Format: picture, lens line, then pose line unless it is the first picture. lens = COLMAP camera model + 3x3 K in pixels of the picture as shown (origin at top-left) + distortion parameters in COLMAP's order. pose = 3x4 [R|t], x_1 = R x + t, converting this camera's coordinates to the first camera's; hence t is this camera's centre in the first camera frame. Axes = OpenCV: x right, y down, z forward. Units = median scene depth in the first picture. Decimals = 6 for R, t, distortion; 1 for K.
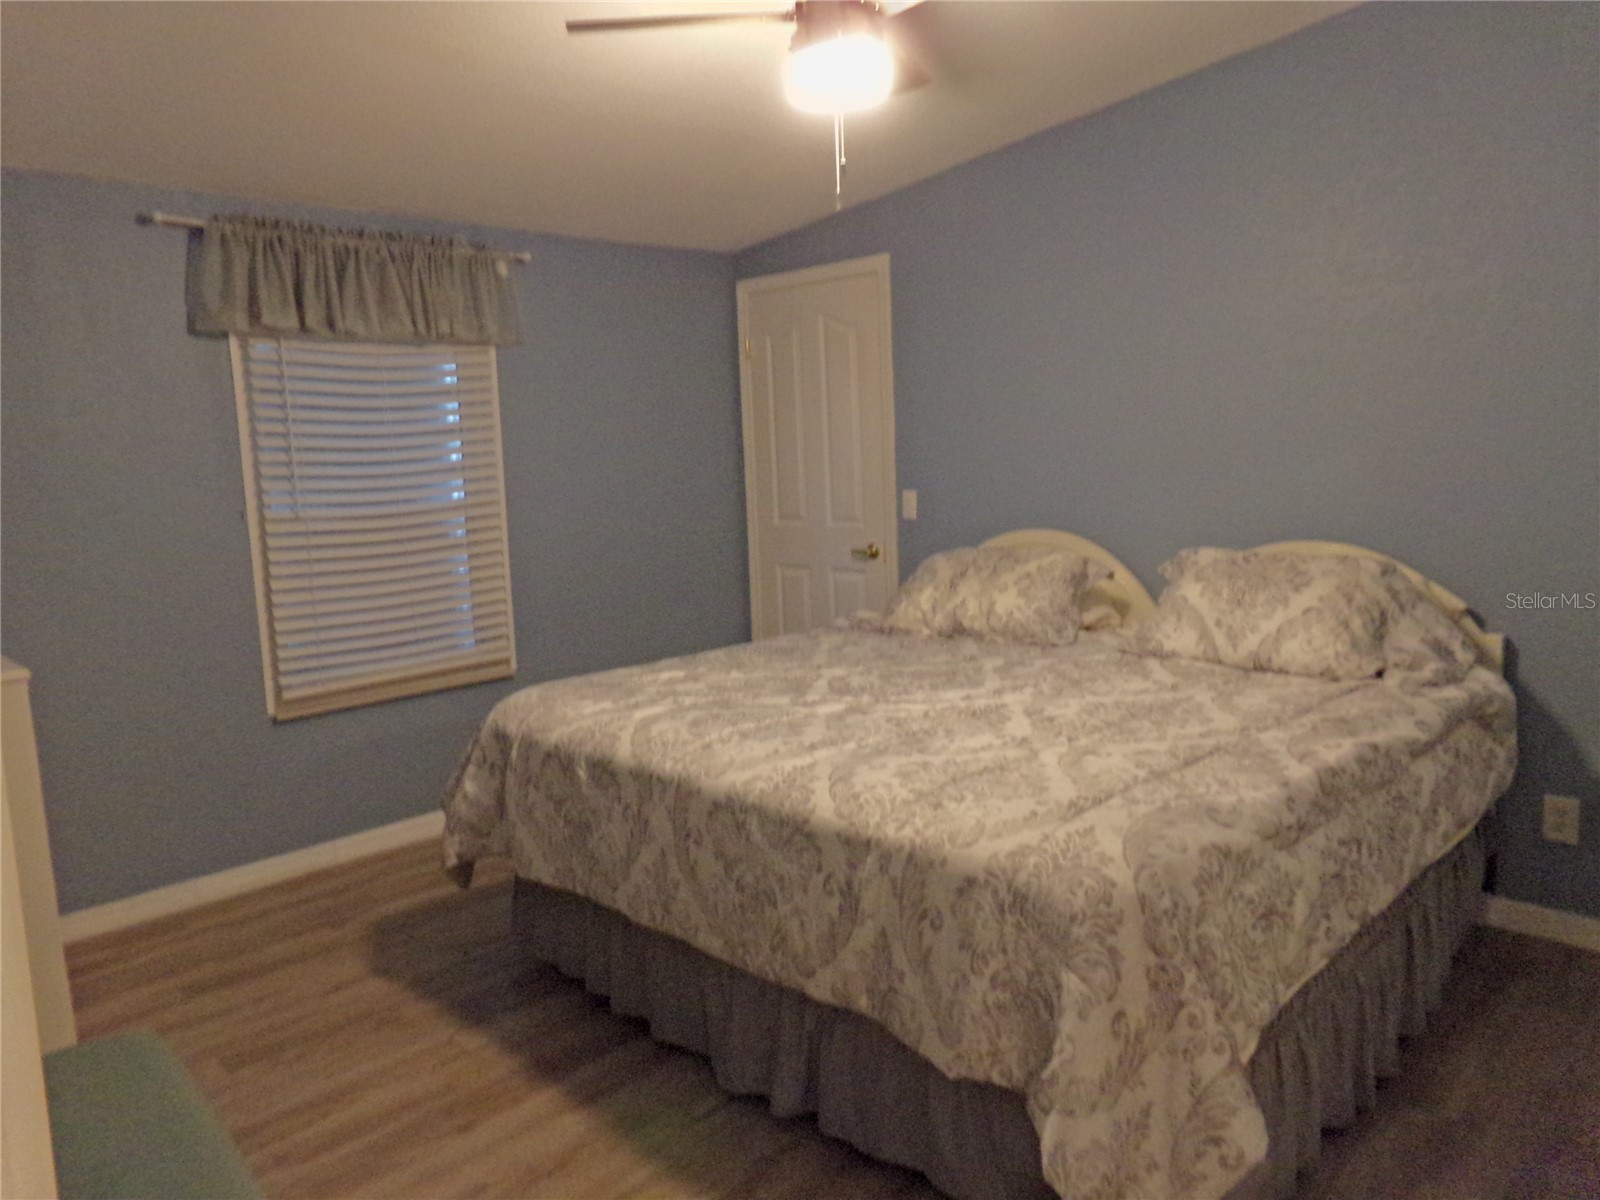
lens RADIAL K [[1095.3, 0, 792.2], [0, 1095.3, 602.2], [0, 0, 1]] dist [-0.085350, 0.153514]
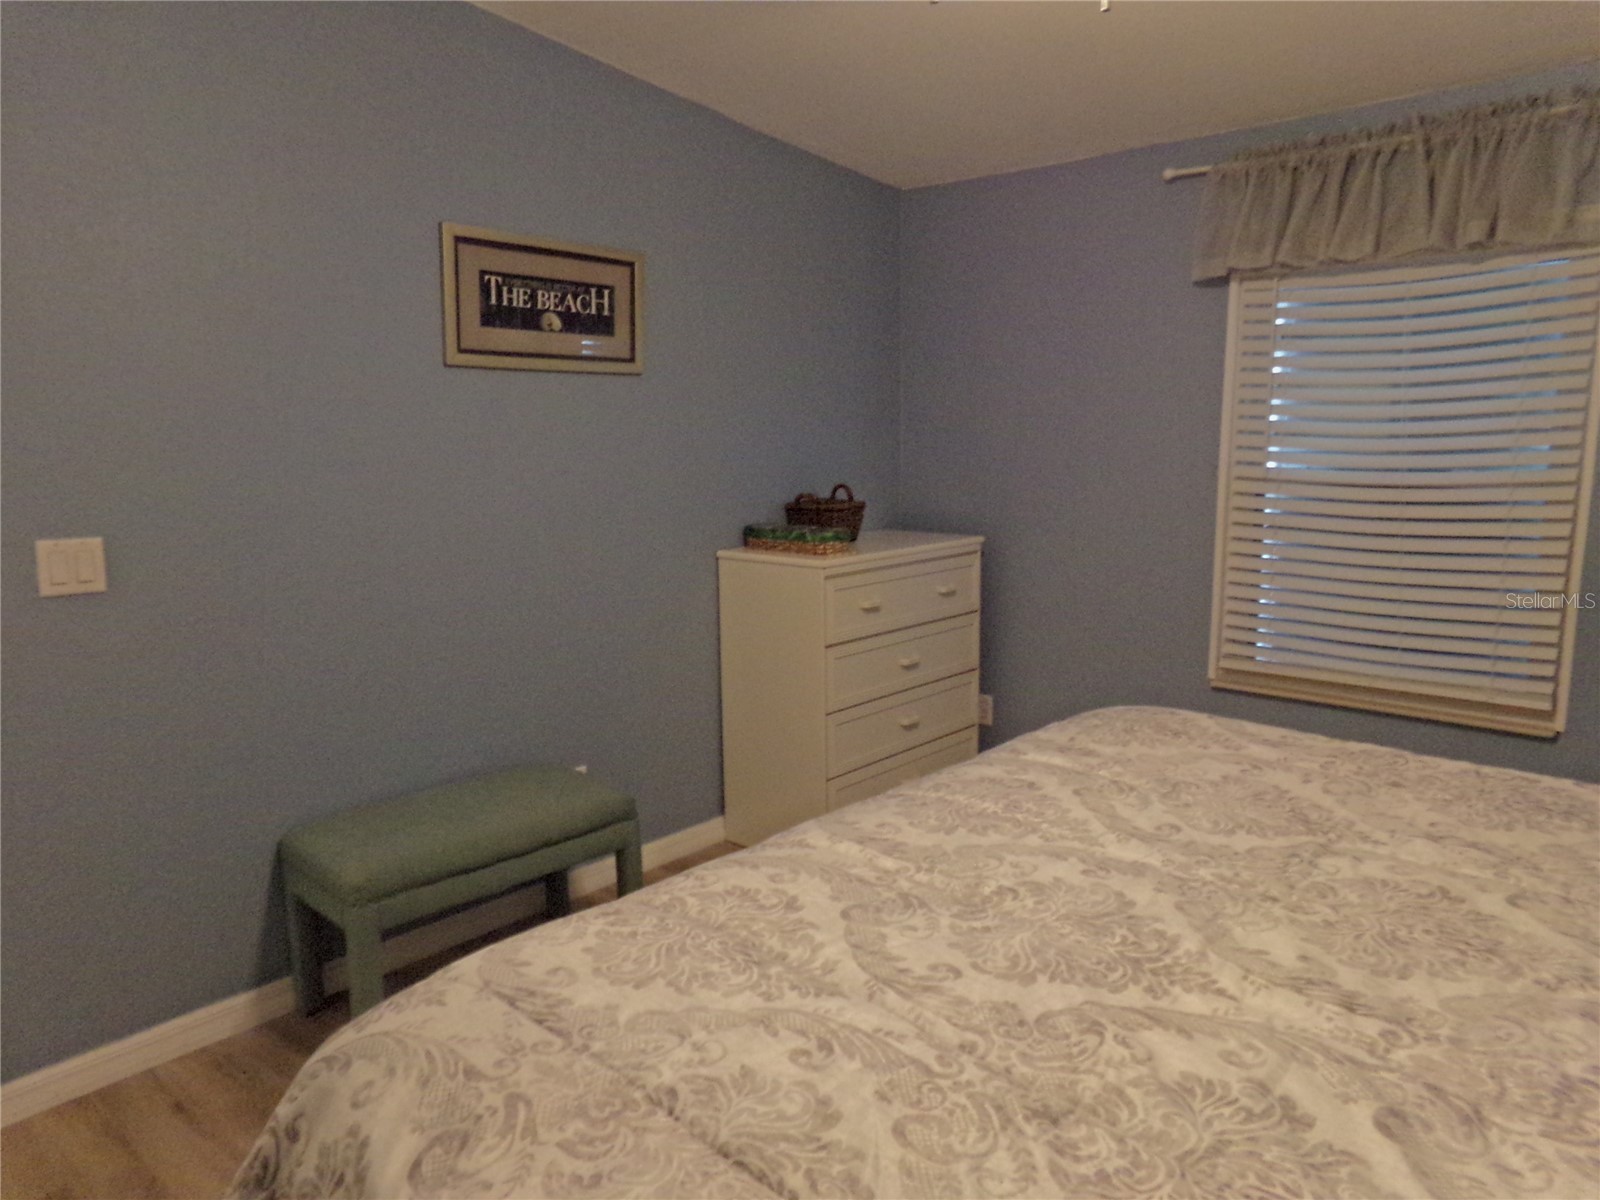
lens RADIAL K [[1095.3, 0, 792.2], [0, 1095.3, 602.2], [0, 0, 1]] dist [-0.085350, 0.153514]
pose [[0.033770, 0.188622, -0.981469, 0.722724], [-0.125071, 0.975107, 0.183096, -0.152040], [0.991573, 0.116570, 0.056520, 0.923099]]
